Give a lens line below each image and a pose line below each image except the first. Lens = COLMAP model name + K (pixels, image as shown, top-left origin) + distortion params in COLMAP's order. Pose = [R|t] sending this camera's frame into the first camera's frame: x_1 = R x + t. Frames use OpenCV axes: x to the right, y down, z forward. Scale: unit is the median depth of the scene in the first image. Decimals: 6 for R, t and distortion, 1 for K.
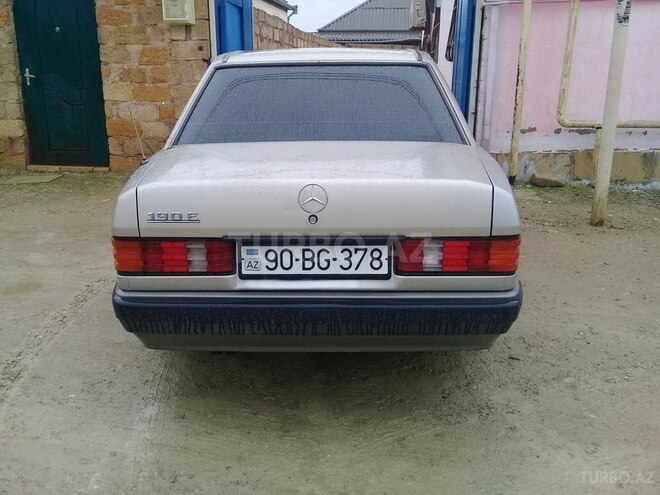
lens RADIAL K [[606.2, 0, 326.0], [0, 606.2, 247.2], [0, 0, 1]] dist [-0.008065, 0.000000]
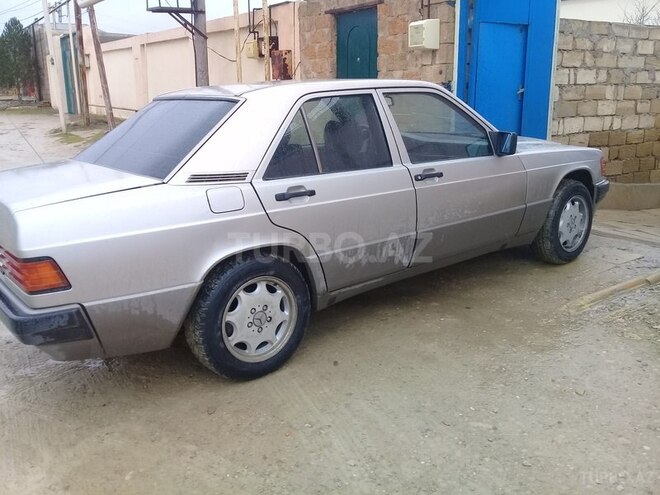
lens RADIAL K [[606.2, 0, 329.7], [0, 606.2, 246.7], [0, 0, 1]] dist [-0.008065, 0.000000]
pose [[0.626415, 0.189510, -0.756102, 0.499685], [-0.208771, 0.975347, 0.071499, -0.076933], [0.751012, 0.113064, 0.650537, 0.233293]]
